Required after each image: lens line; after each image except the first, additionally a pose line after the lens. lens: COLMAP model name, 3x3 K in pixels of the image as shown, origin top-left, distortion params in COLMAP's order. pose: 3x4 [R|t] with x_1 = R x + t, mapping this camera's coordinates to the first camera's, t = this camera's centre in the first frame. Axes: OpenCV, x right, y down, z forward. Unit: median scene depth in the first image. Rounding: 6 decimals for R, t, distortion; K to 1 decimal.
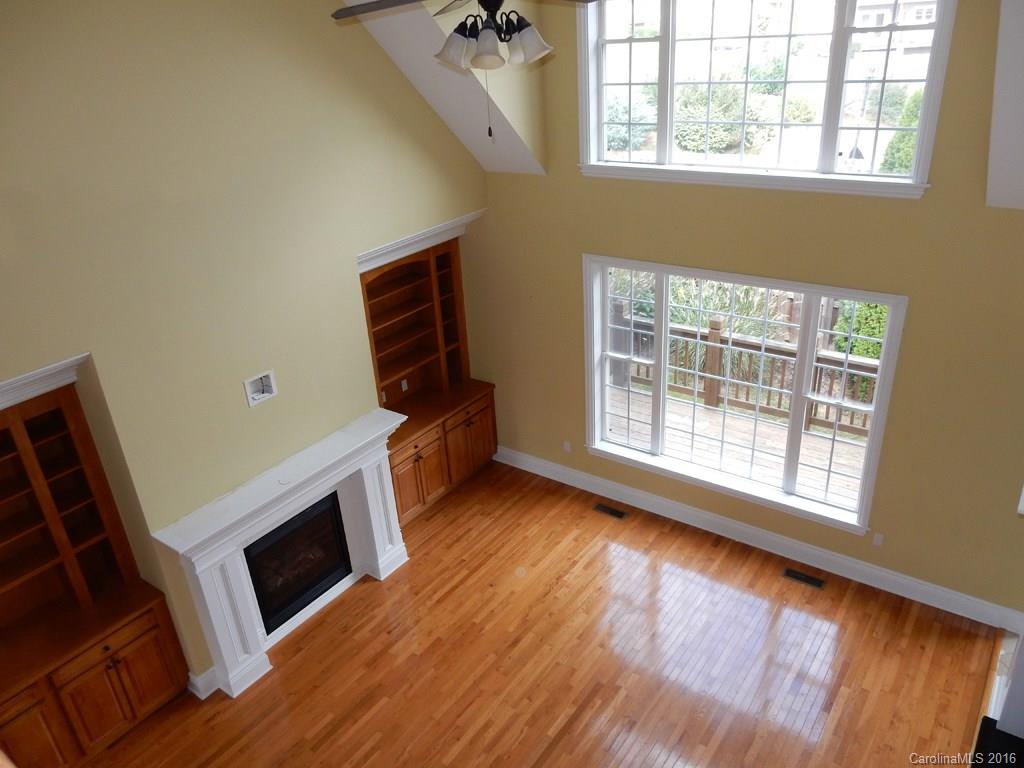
lens RADIAL K [[755.8, 0, 511.4], [0, 755.8, 386.3], [0, 0, 1]] dist [-0.000283, -0.003092]
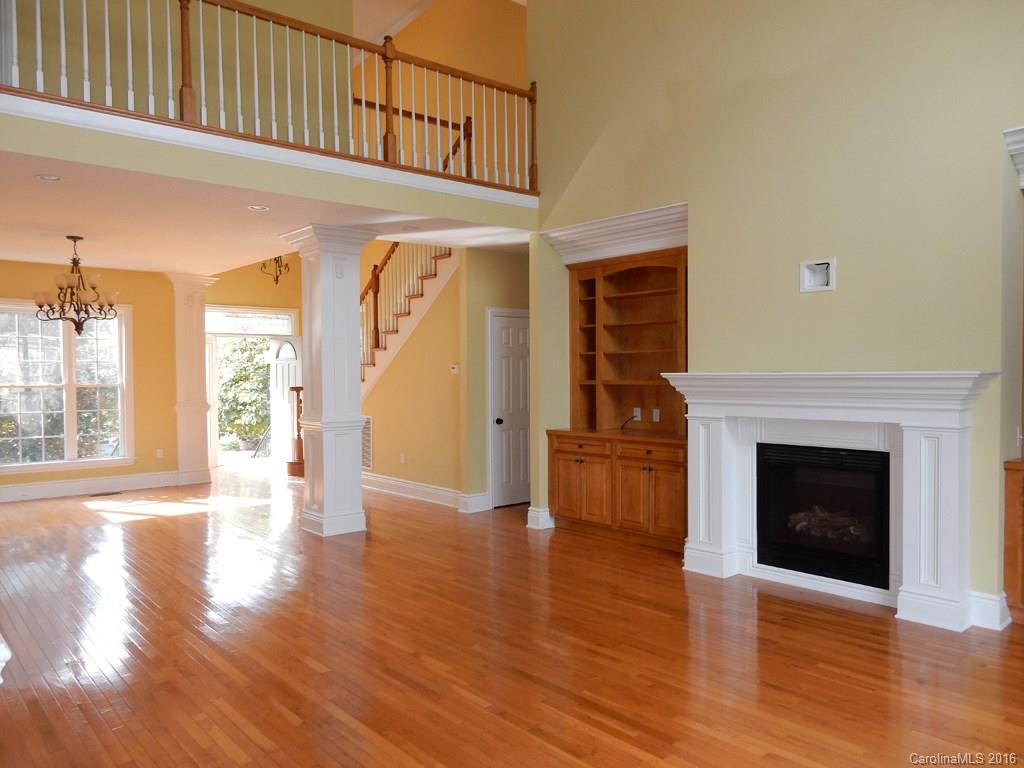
lens RADIAL K [[755.8, 0, 510.2], [0, 755.8, 384.4], [0, 0, 1]] dist [-0.000283, -0.003092]
pose [[-0.233256, 0.079186, -0.969186, 0.598997], [-0.401821, 0.899758, 0.170221, 0.104926], [0.885512, 0.429144, -0.178055, 0.804162]]
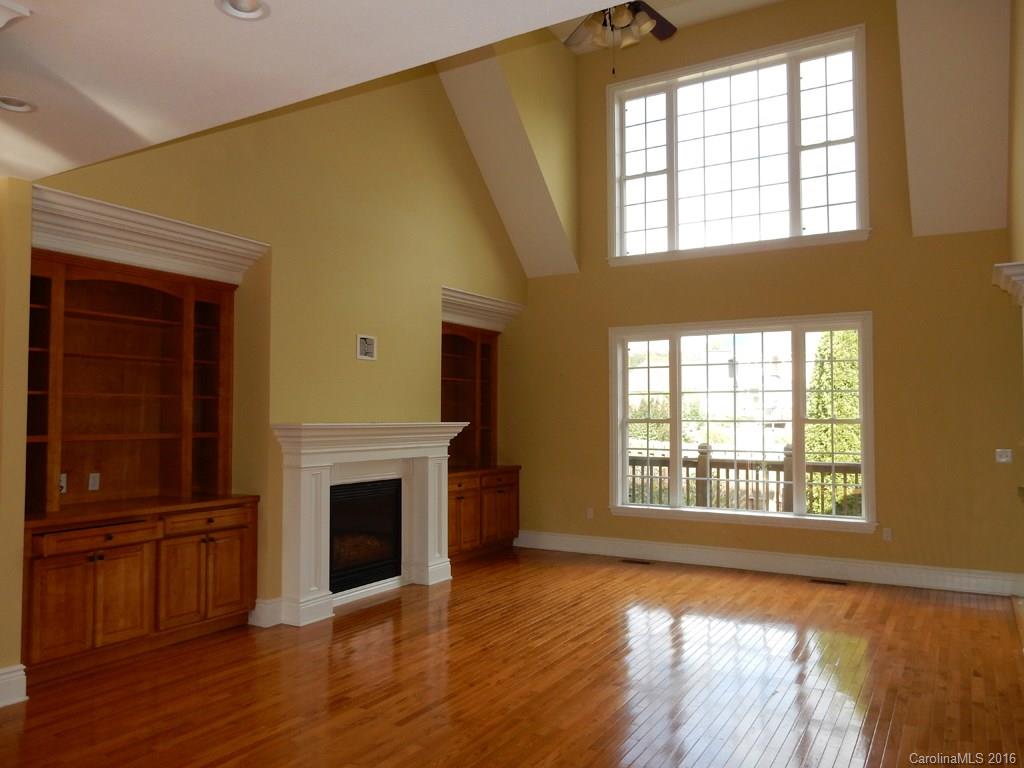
lens RADIAL K [[755.8, 0, 509.3], [0, 755.8, 387.2], [0, 0, 1]] dist [-0.000283, -0.003092]
pose [[0.993906, 0.066228, 0.088122, -0.189935], [-0.016602, 0.880217, -0.474281, 0.556794], [-0.108978, 0.469927, 0.875952, -0.029724]]
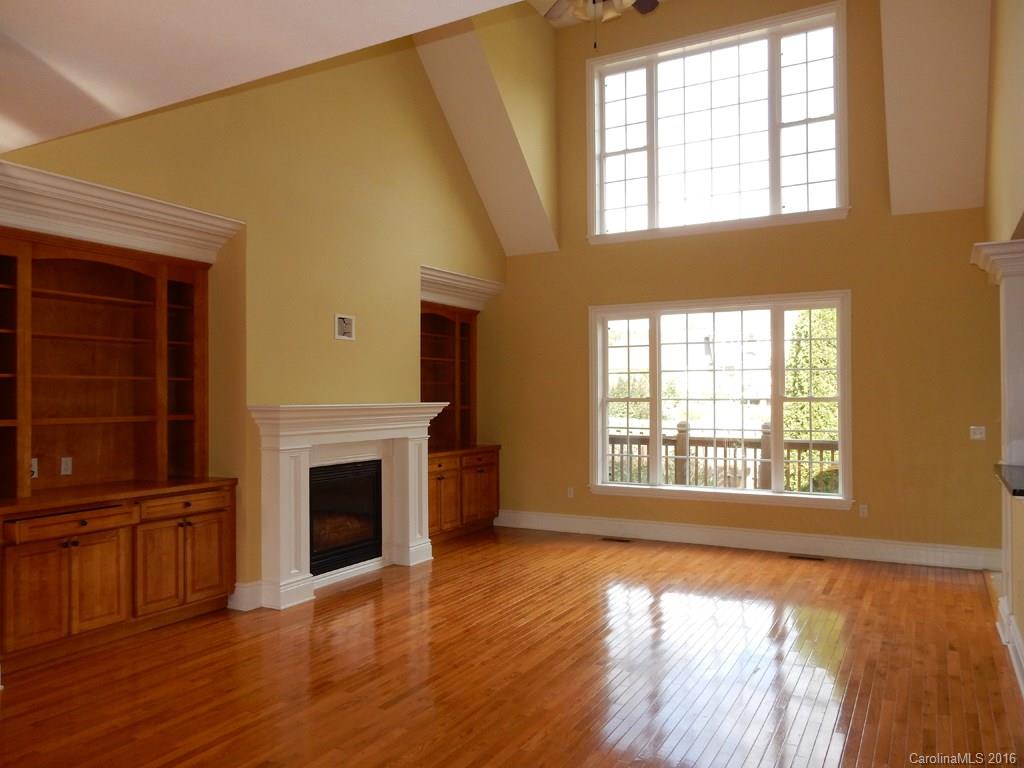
lens RADIAL K [[755.8, 0, 509.2], [0, 755.8, 387.6], [0, 0, 1]] dist [-0.000283, -0.003092]
pose [[0.991127, 0.058564, 0.119320, -0.193566], [0.001198, 0.893727, -0.448610, 0.551433], [-0.132912, 0.444773, 0.885727, -0.023797]]
